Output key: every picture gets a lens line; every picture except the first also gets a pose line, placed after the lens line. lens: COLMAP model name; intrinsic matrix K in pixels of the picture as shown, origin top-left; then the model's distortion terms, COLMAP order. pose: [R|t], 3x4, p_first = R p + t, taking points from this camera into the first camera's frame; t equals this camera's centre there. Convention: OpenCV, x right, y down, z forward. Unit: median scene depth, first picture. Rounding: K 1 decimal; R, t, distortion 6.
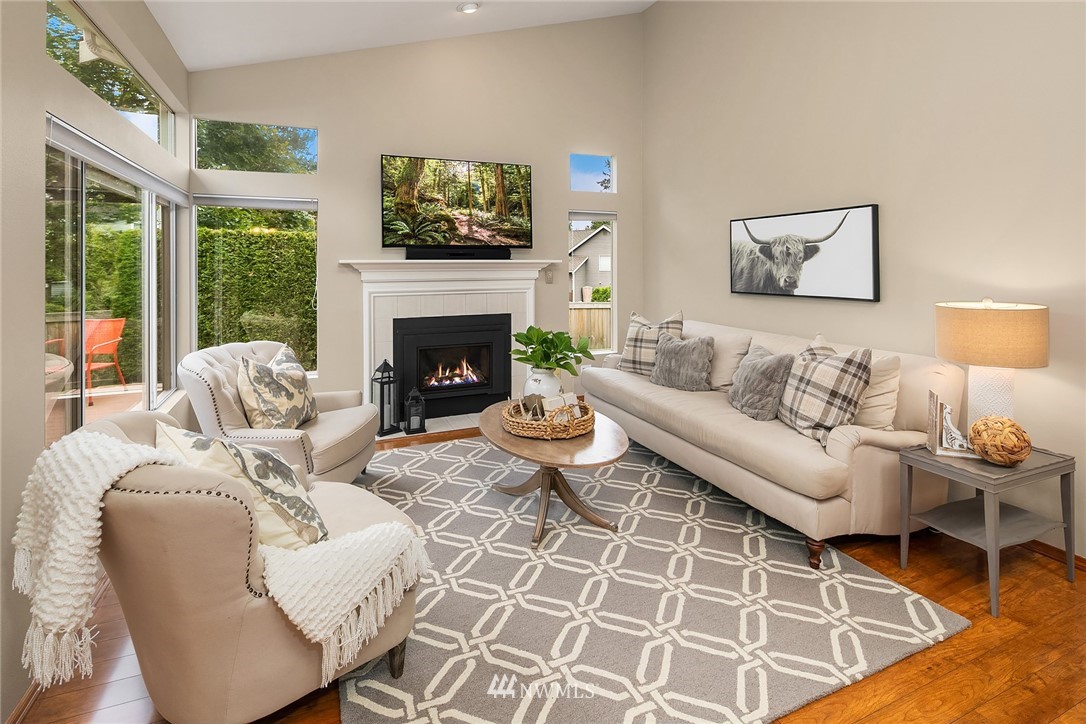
lens RADIAL K [[522.2, 0, 542.9], [0, 522.2, 257.1], [0, 0, 1]] dist [-0.002087, -0.000110]
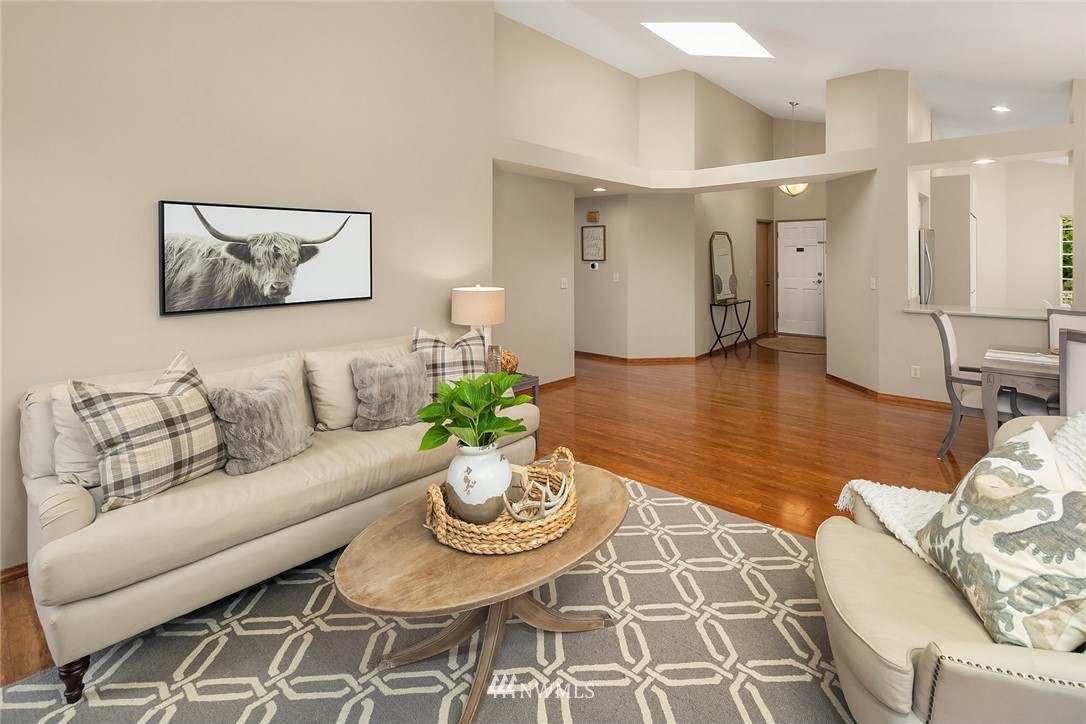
lens RADIAL K [[522.2, 0, 542.9], [0, 522.2, 257.1], [0, 0, 1]] dist [-0.002087, -0.000110]
pose [[-0.407503, -0.004274, 0.913194, -0.402860], [-0.008145, 0.999966, 0.001046, -0.006583], [-0.913168, -0.007012, -0.407524, 0.810269]]
